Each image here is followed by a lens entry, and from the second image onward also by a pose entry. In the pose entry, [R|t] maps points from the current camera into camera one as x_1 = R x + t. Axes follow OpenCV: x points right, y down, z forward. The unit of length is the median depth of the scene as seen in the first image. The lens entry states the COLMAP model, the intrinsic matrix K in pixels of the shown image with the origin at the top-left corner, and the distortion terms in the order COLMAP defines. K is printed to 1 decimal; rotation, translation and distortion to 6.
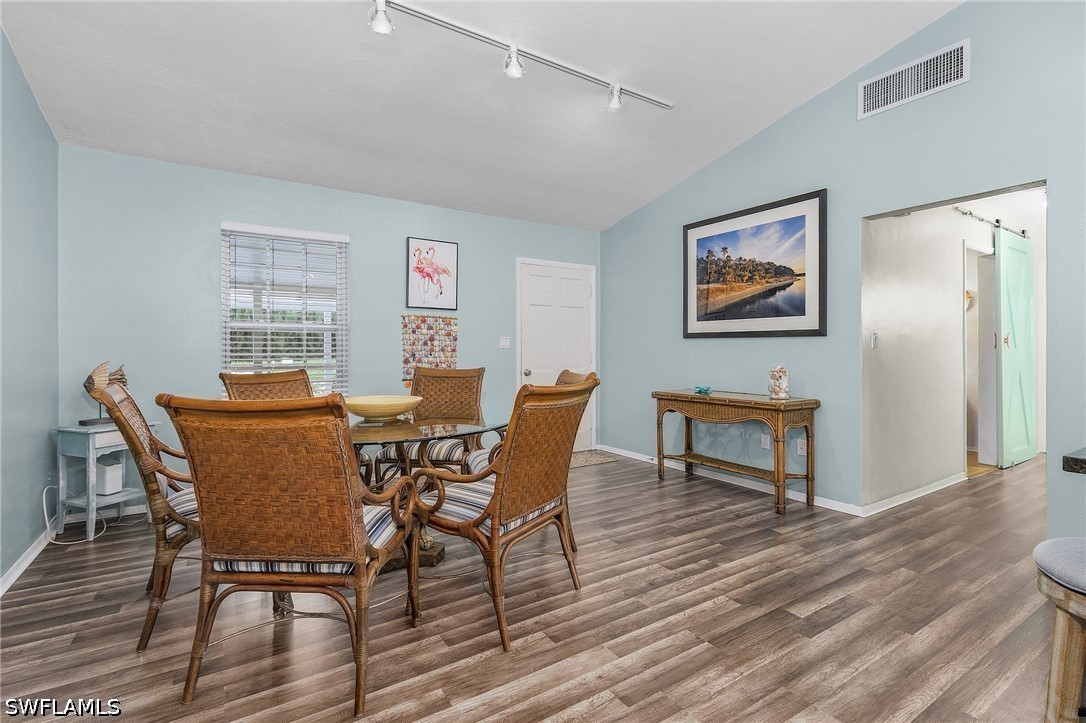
lens RADIAL K [[507.9, 0, 540.6], [0, 507.9, 356.5], [0, 0, 1]] dist [0.001793, -0.000812]
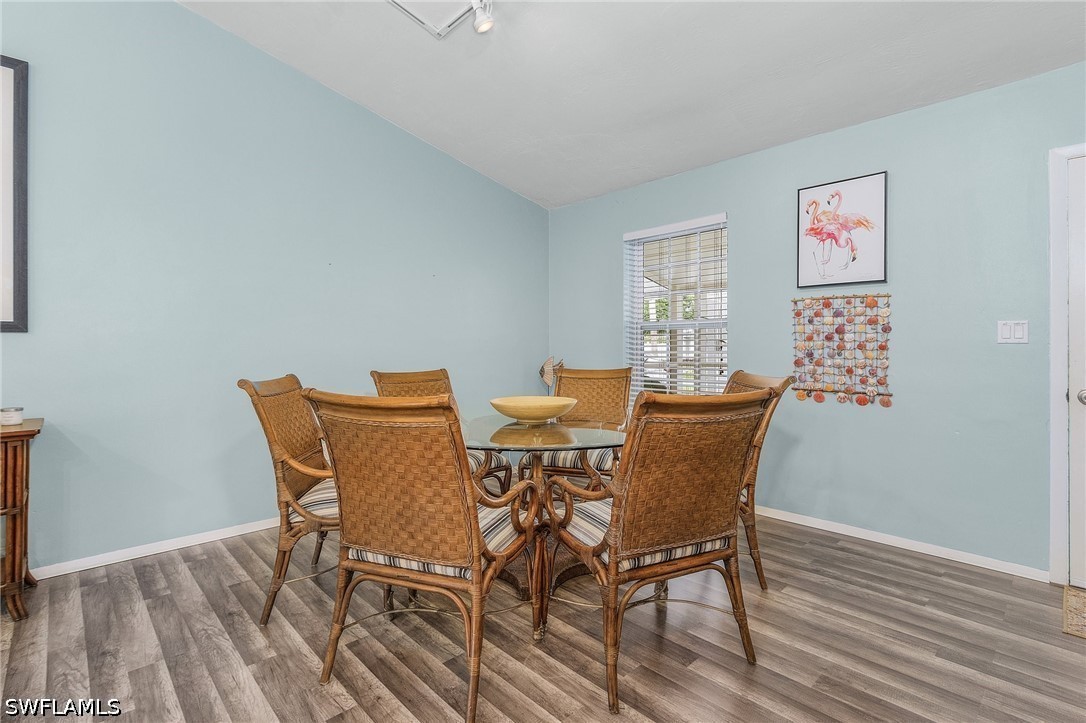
lens RADIAL K [[507.9, 0, 537.8], [0, 507.9, 347.1], [0, 0, 1]] dist [0.001793, -0.000812]
pose [[0.182834, -0.004316, -0.983134, 0.372163], [-0.010597, 0.999924, -0.006361, -0.004840], [0.983087, 0.011582, 0.182774, 0.504915]]
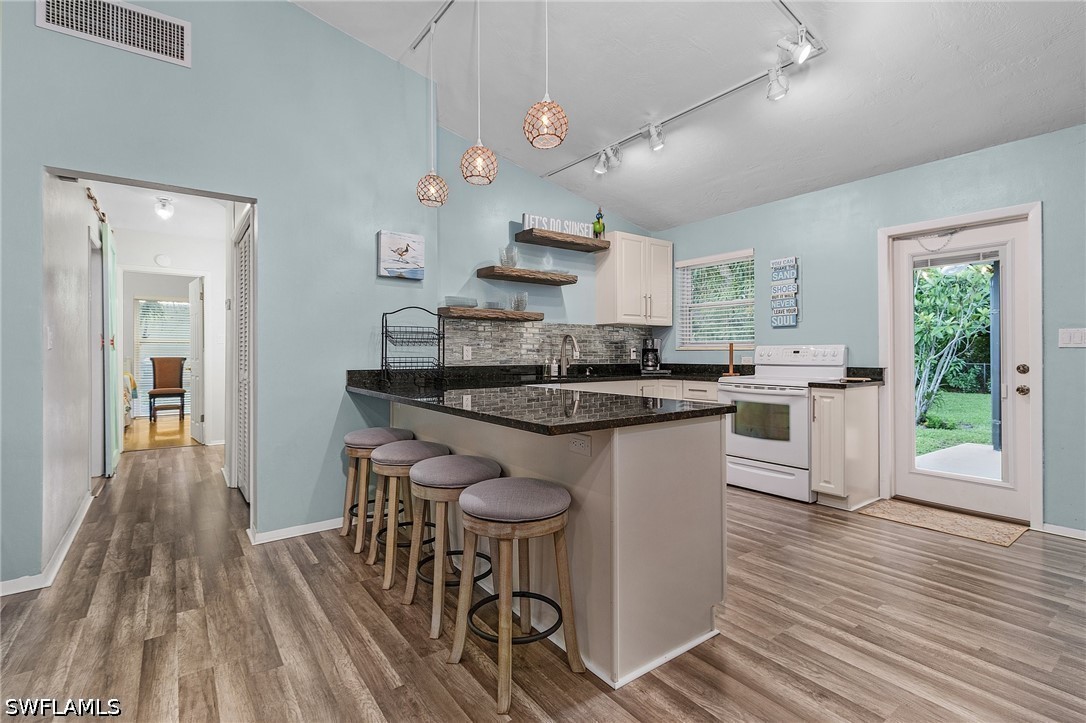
lens RADIAL K [[507.9, 0, 534.6], [0, 507.9, 352.3], [0, 0, 1]] dist [0.001793, -0.000812]
pose [[-0.061102, 0.000242, 0.998131, -0.087790], [0.015114, 0.999886, 0.000683, -0.001826], [-0.998017, 0.015127, -0.061099, 0.261448]]
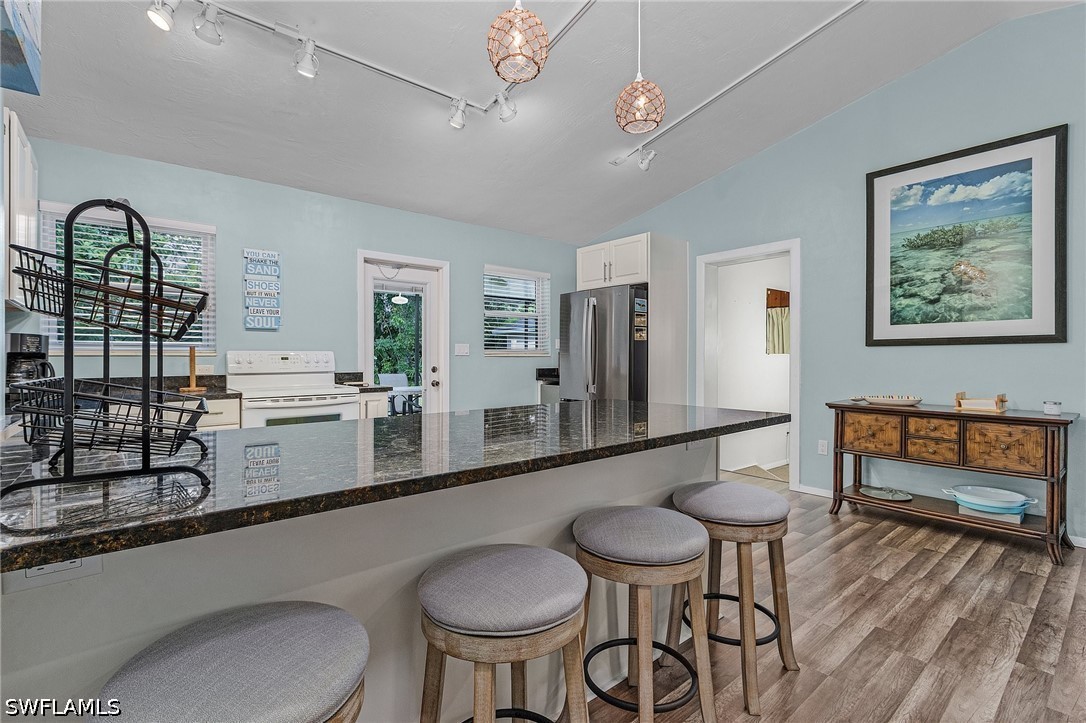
lens RADIAL K [[507.9, 0, 542.3], [0, 507.9, 357.3], [0, 0, 1]] dist [0.001793, -0.000812]
pose [[-0.990190, 0.002264, -0.139707, 0.493451], [0.000224, 0.999893, 0.014611, -0.008347], [0.139726, 0.014436, -0.990085, 0.614691]]
